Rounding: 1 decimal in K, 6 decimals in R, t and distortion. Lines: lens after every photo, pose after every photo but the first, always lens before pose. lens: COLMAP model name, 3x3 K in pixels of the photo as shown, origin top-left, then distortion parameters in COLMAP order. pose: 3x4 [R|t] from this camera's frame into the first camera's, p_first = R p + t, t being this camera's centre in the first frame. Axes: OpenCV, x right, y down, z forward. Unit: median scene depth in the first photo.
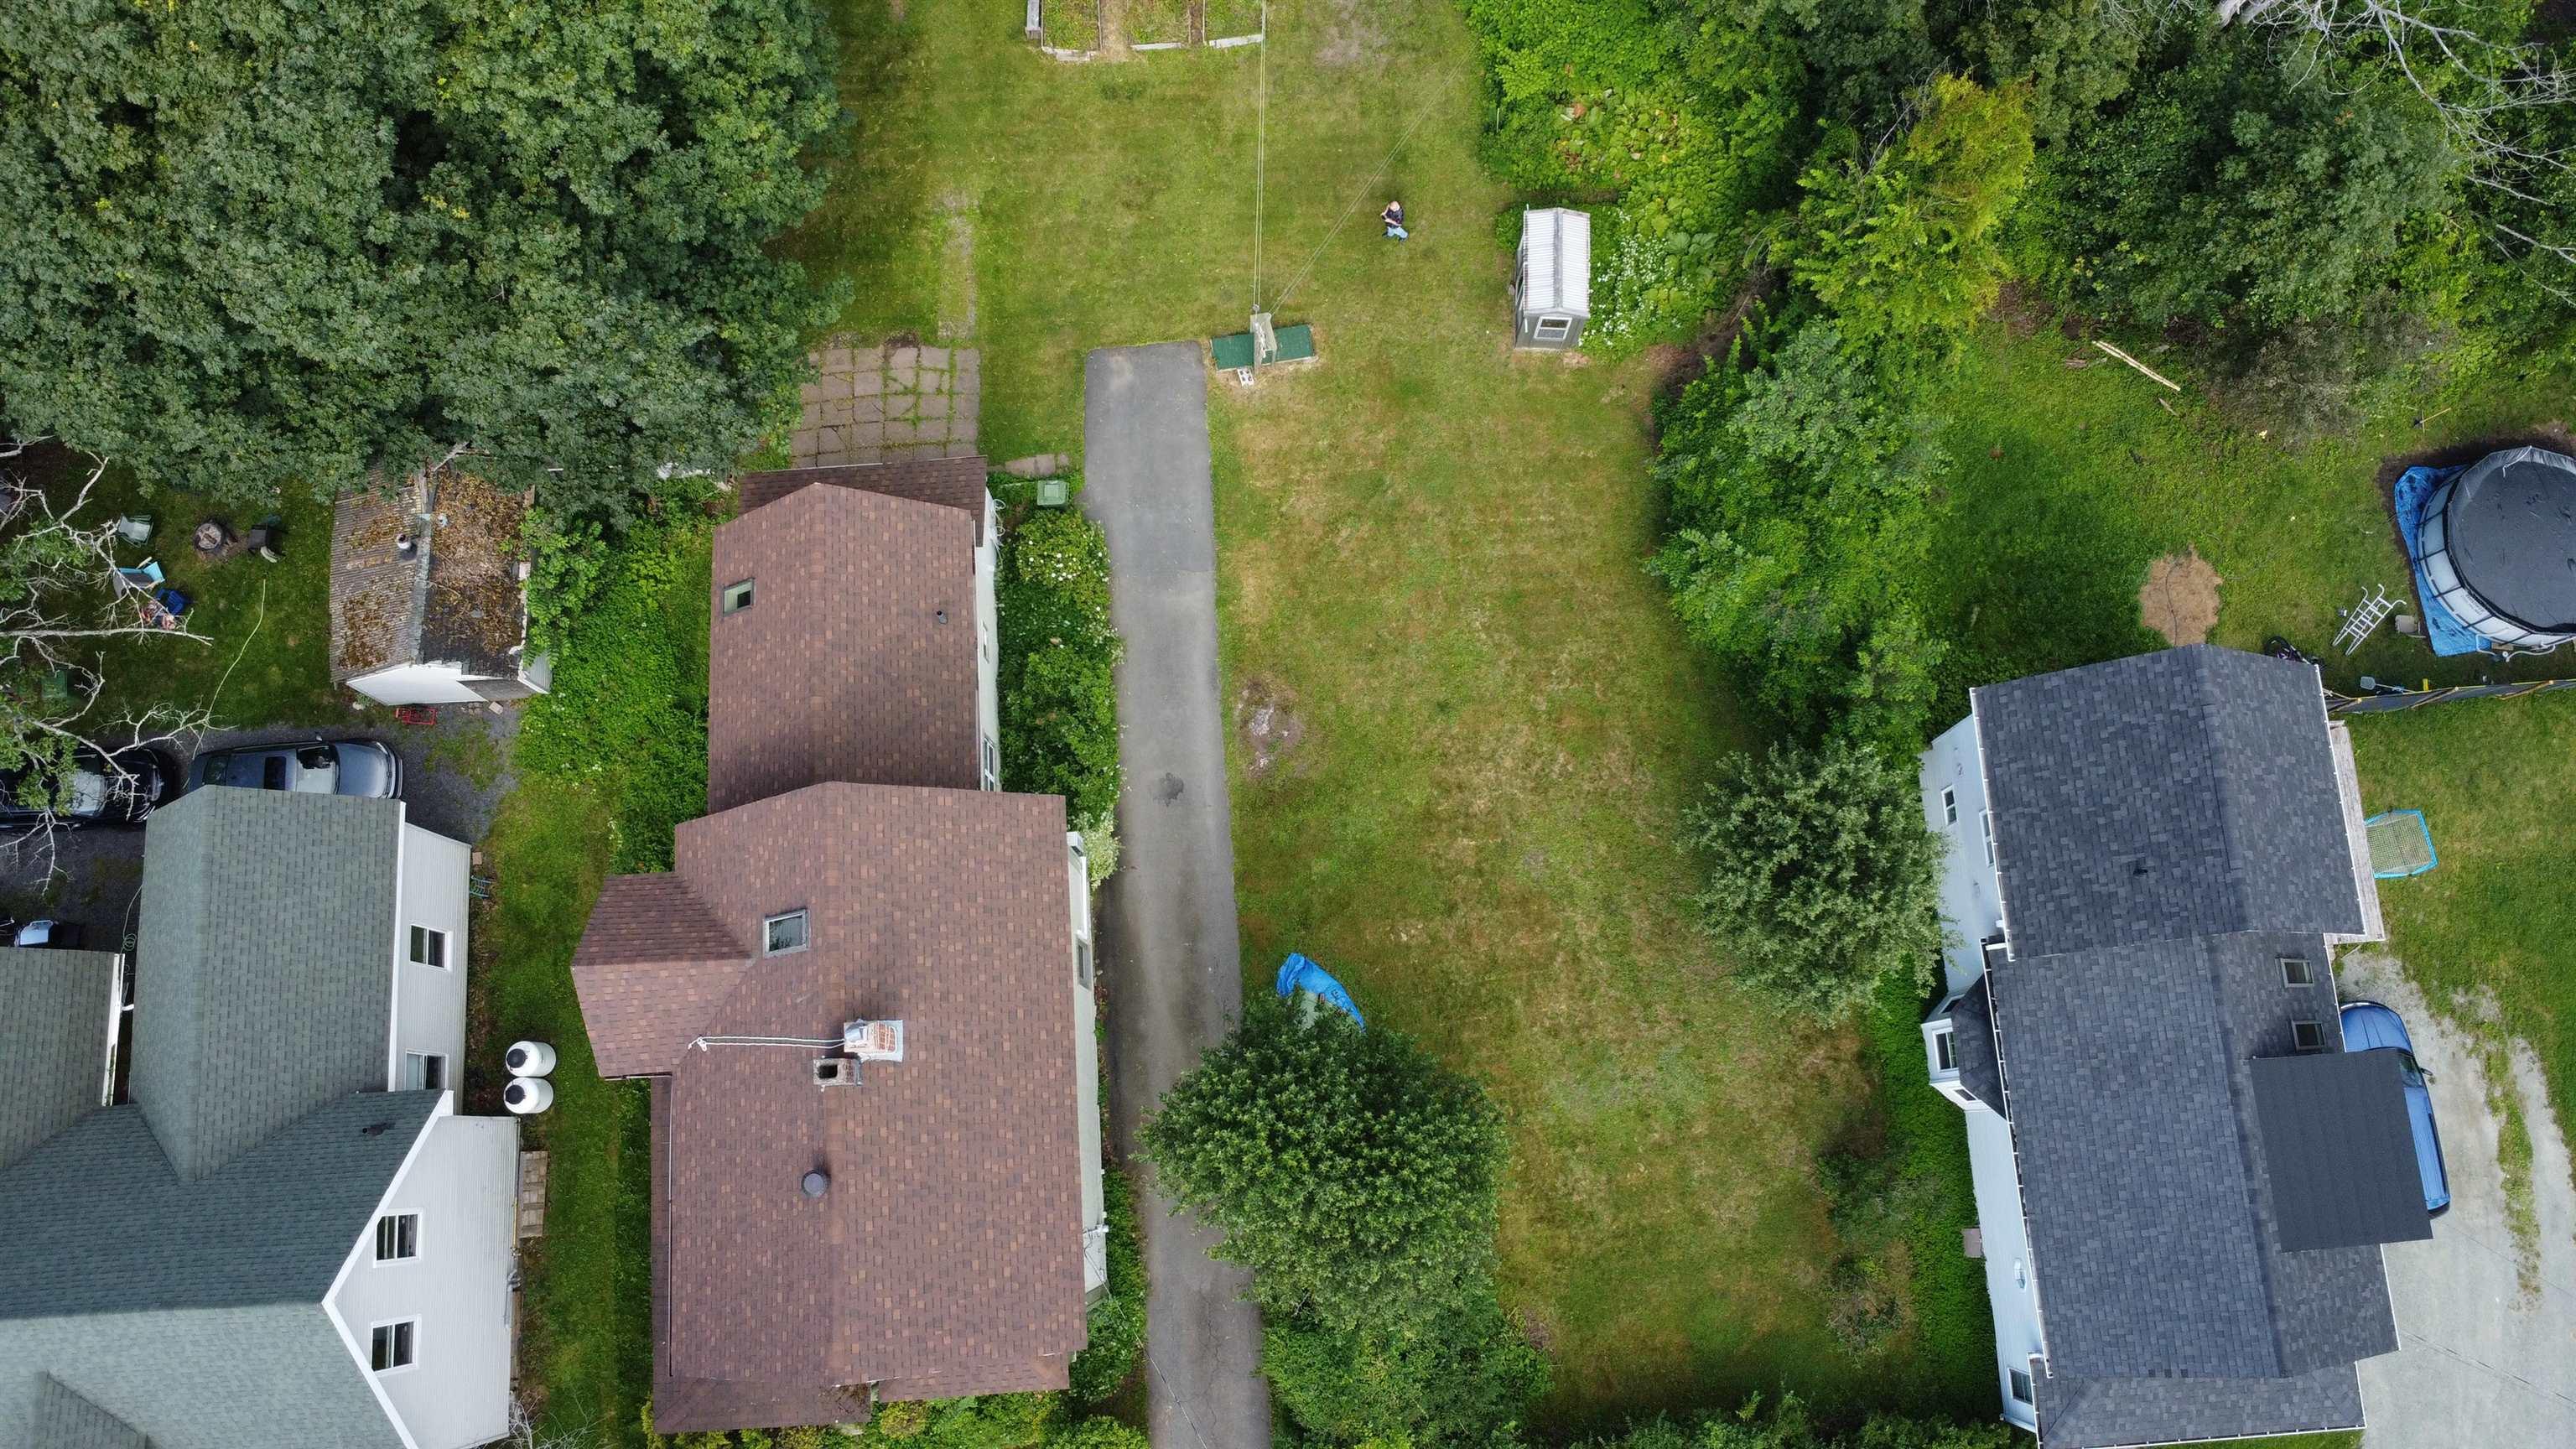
lens RADIAL K [[1877.0, 0, 1290.2], [0, 1877.0, 726.3], [0, 0, 1]] dist [-0.031148, -0.006240]
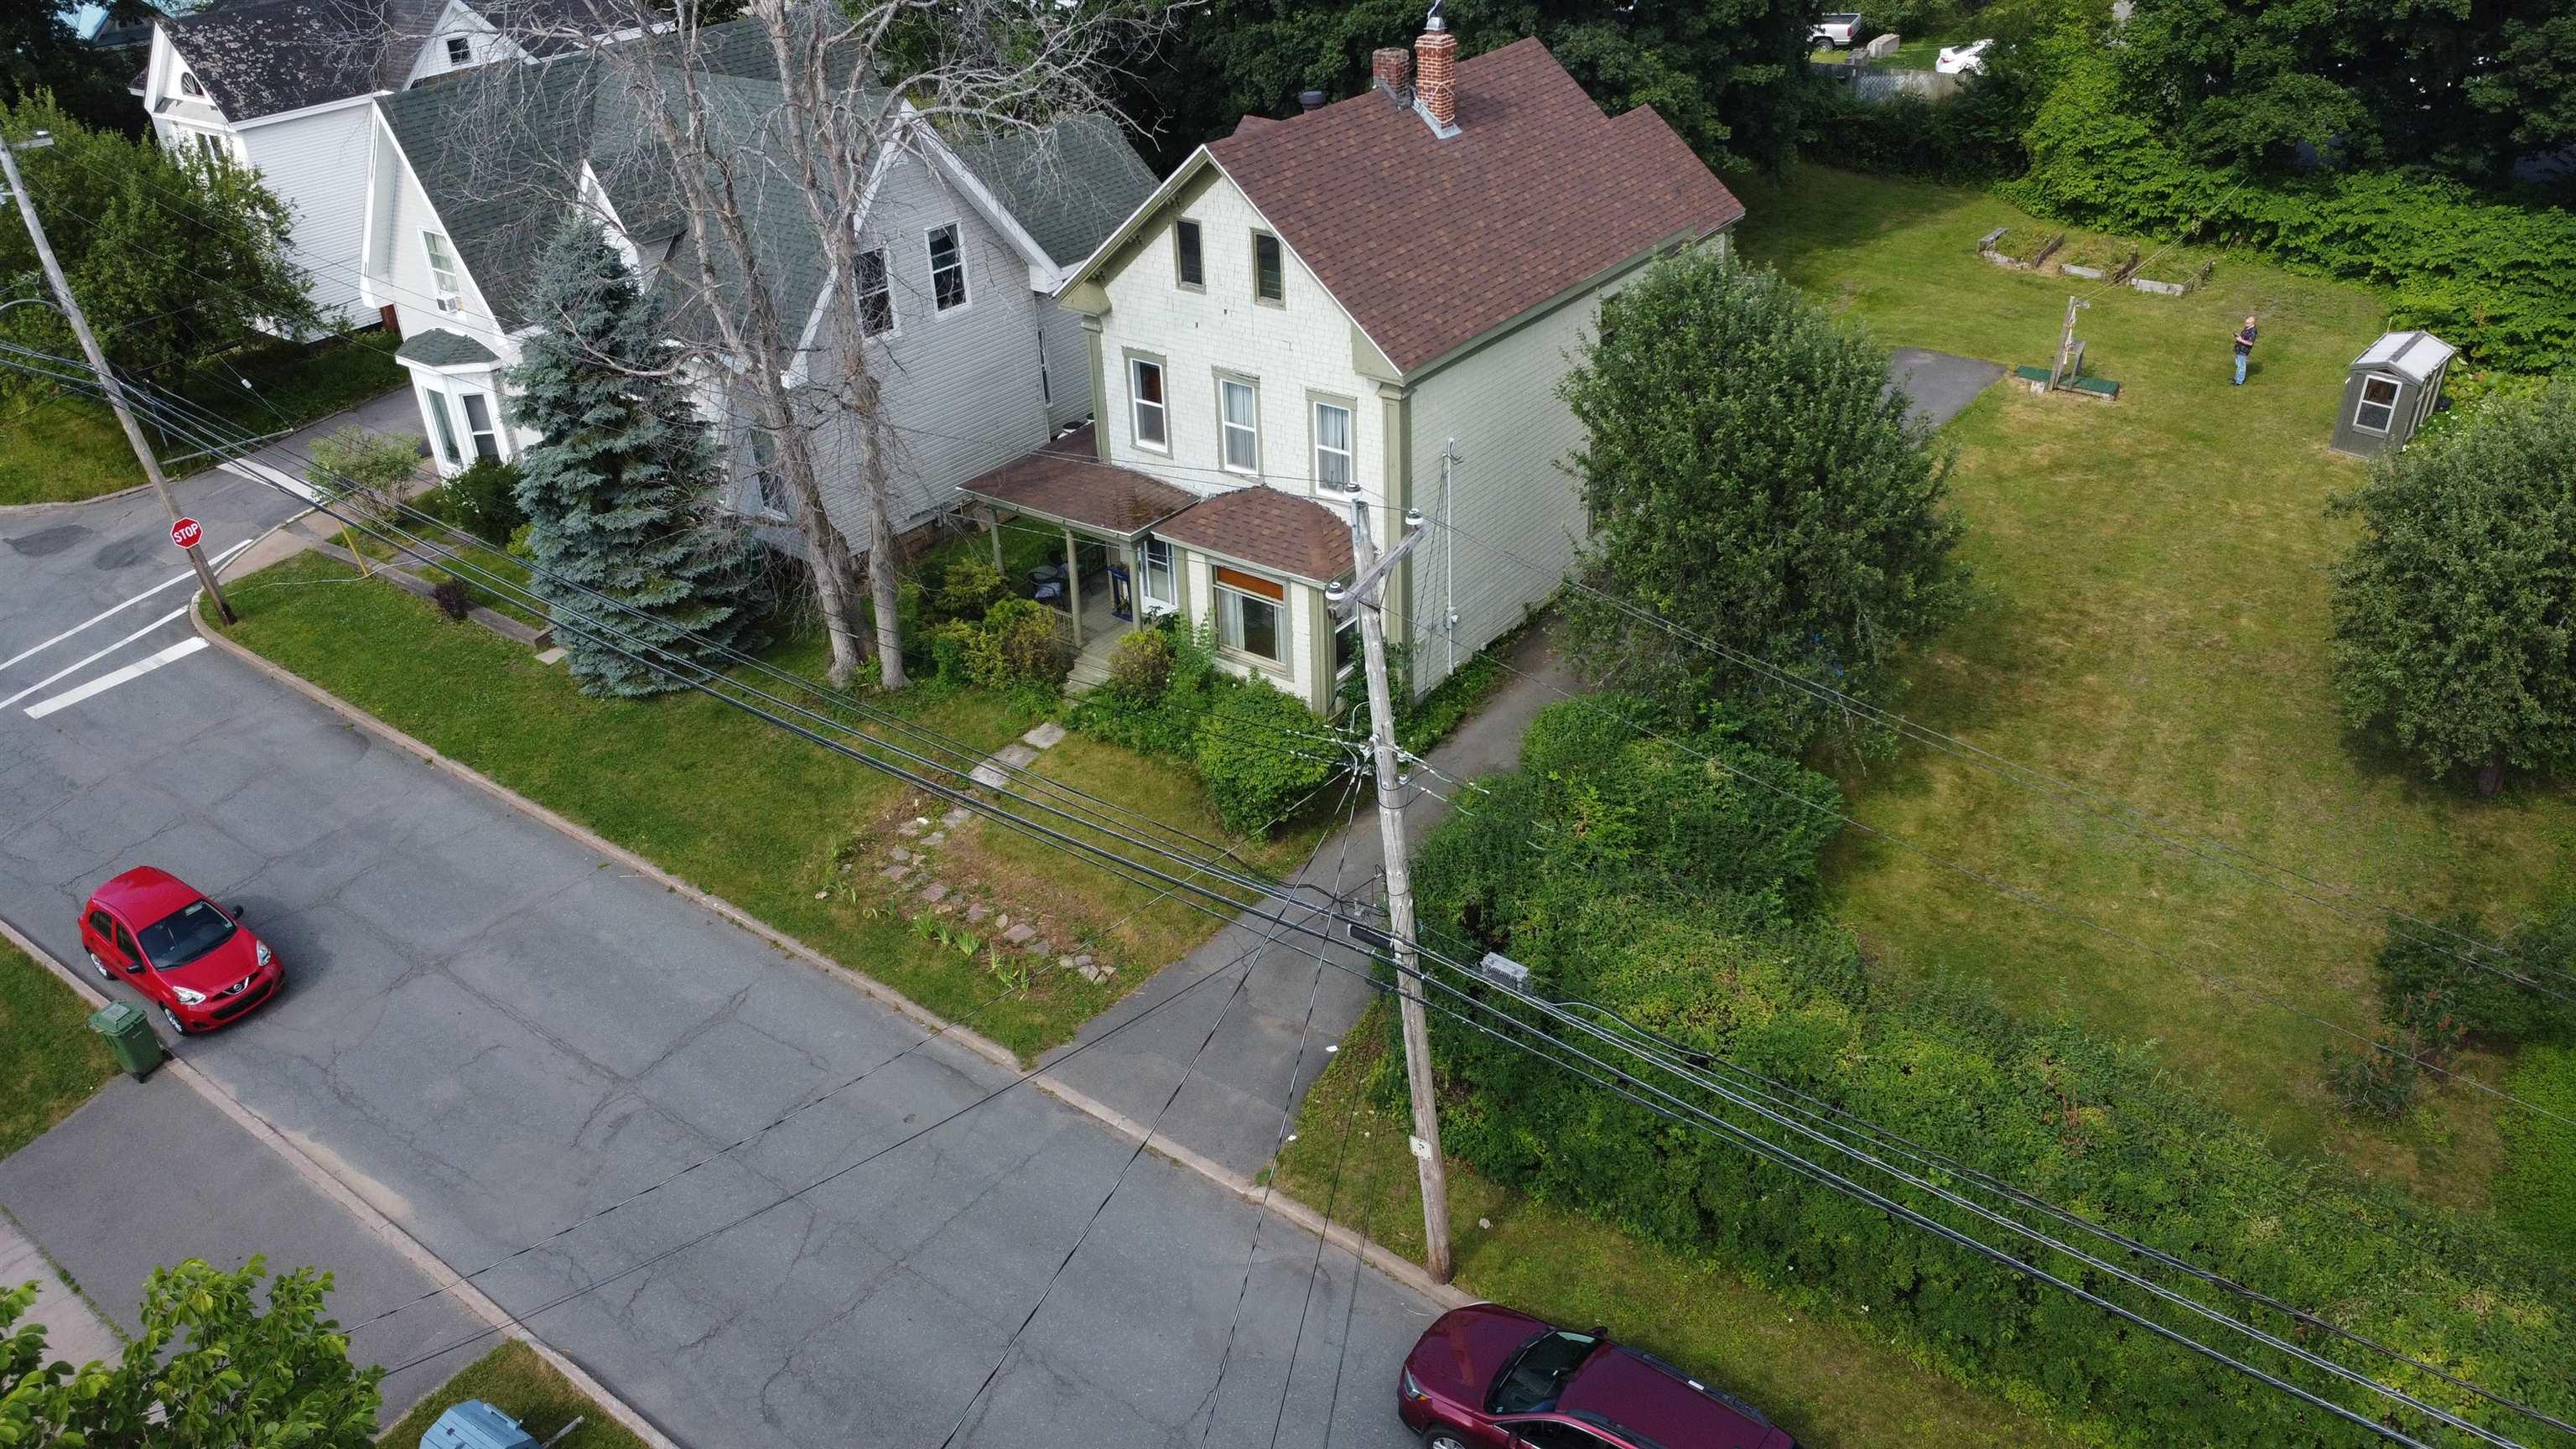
lens RADIAL K [[1877.0, 0, 1290.2], [0, 1877.0, 726.3], [0, 0, 1]] dist [-0.031148, -0.006240]
pose [[0.754817, 0.325182, -0.569656, 0.319736], [-0.635623, 0.577065, -0.512815, 0.724408], [0.161970, 0.749168, 0.642272, 0.445495]]
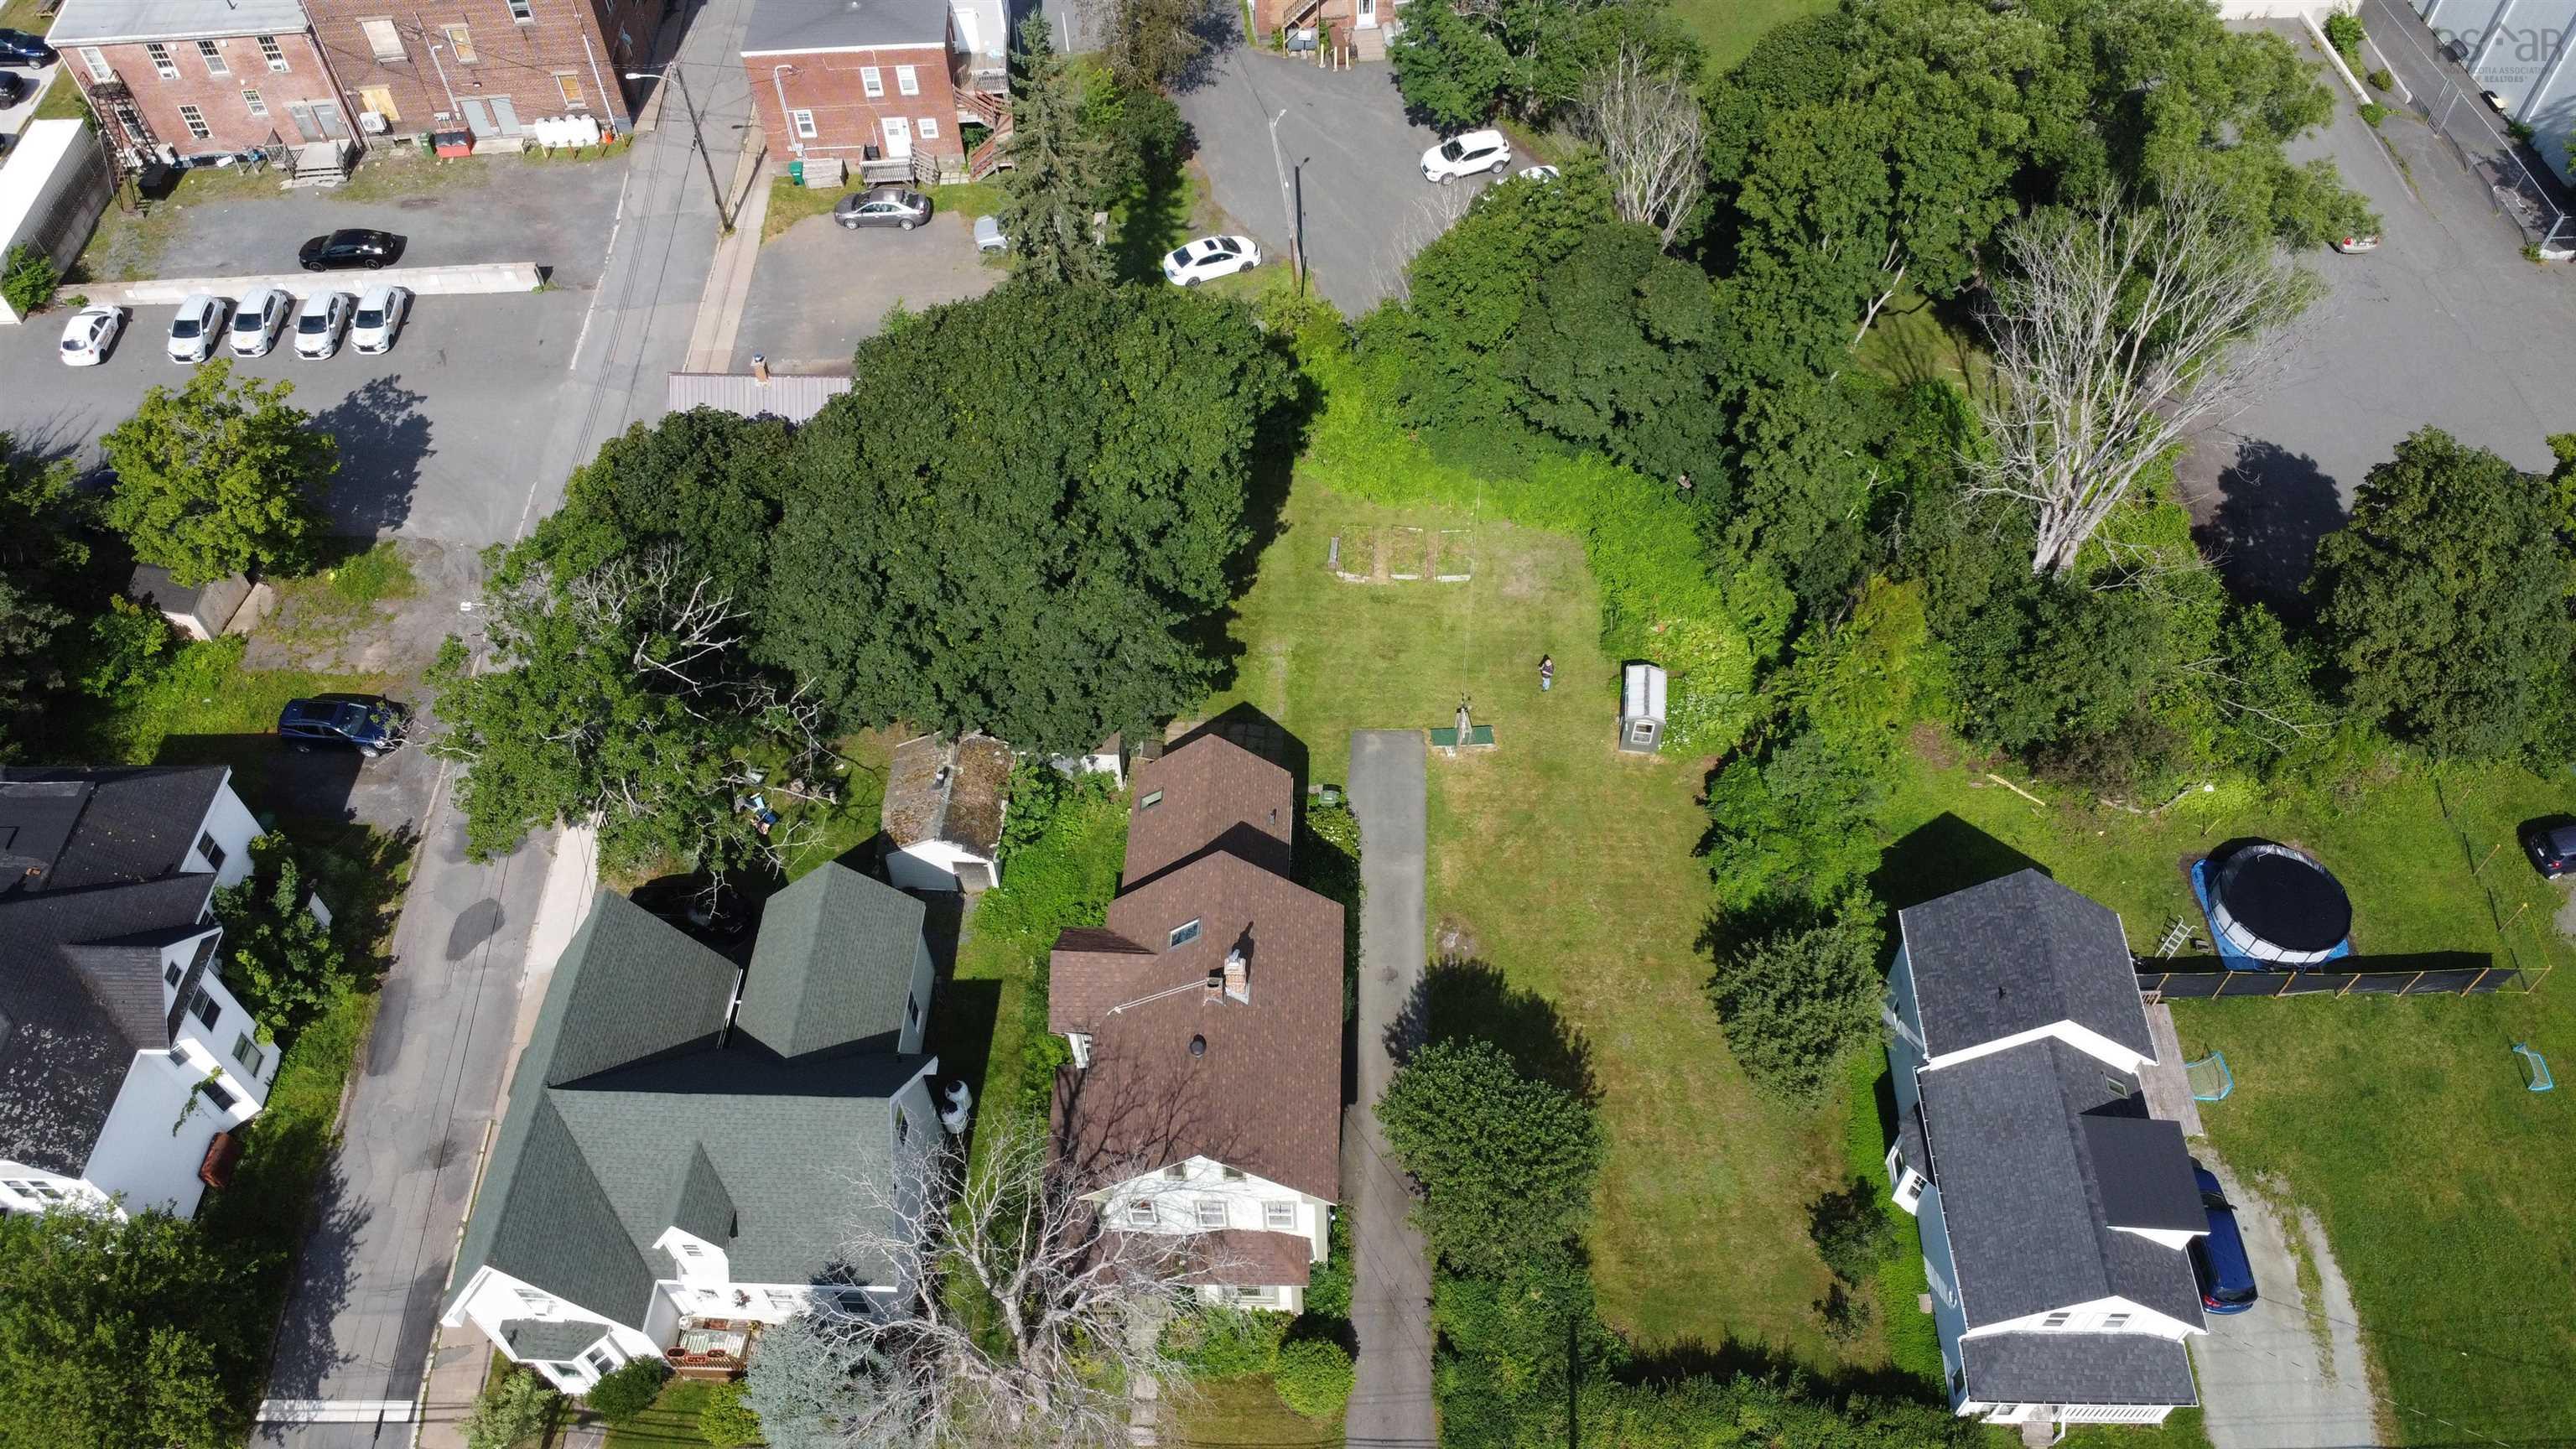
lens RADIAL K [[1865.6, 0, 1285.6], [0, 1865.6, 744.3], [0, 0, 1]] dist [-0.031958, -0.005817]
pose [[0.994995, 0.077043, -0.063631, -0.066094], [-0.096750, 0.902011, -0.420733, 0.518066], [0.024981, 0.424784, 0.904950, -0.475005]]
